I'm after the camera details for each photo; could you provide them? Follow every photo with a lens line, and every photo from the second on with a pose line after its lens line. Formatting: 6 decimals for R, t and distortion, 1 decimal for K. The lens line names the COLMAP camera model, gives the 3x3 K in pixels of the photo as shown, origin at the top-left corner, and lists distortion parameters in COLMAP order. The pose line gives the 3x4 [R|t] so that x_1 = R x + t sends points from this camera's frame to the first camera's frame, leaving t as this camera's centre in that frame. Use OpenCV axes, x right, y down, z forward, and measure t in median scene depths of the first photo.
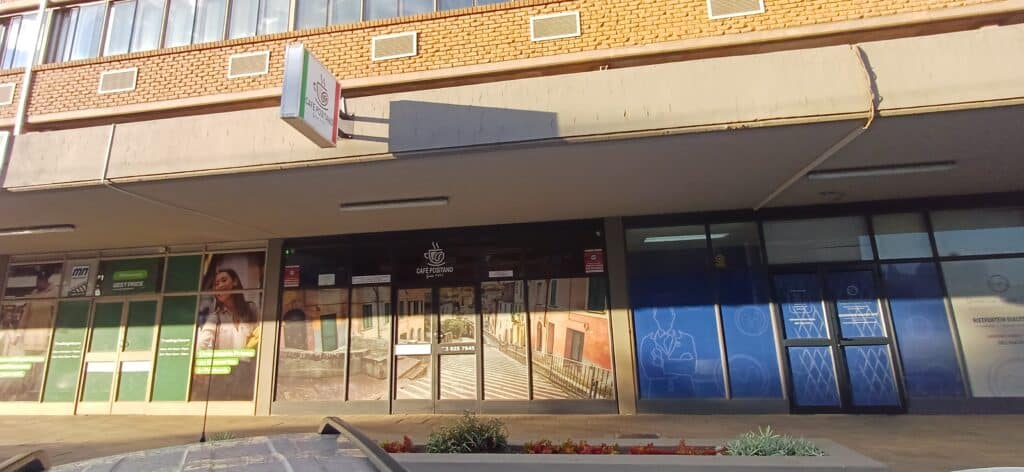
lens RADIAL K [[468.3, 0, 506.6], [0, 468.3, 229.1], [0, 0, 1]] dist [-0.000349, 0.001347]
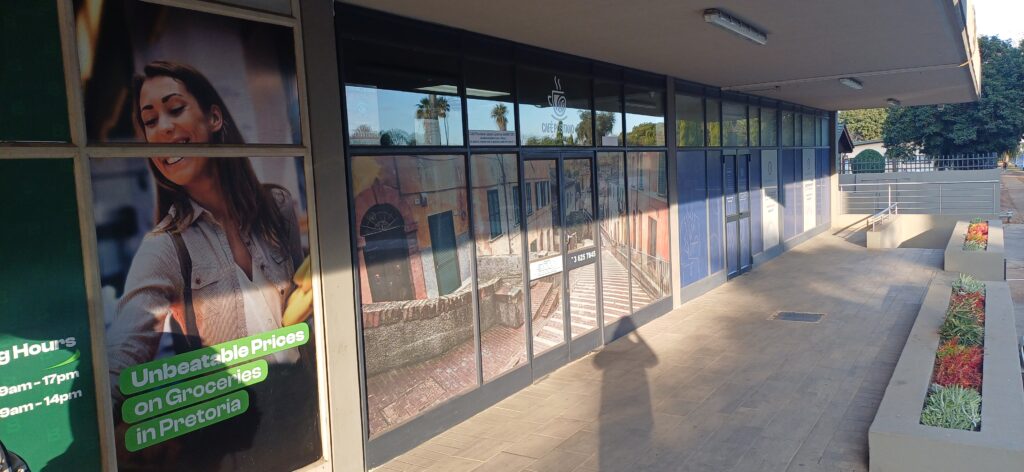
lens RADIAL K [[746.0, 0, 510.5], [0, 746.0, 236.2], [0, 0, 1]] dist [0.058736, -0.044473]
pose [[0.385666, -0.072266, 0.919804, -1.022010], [-0.153702, 0.977965, 0.141282, 0.097710], [-0.909746, -0.195864, 0.366061, 0.701671]]
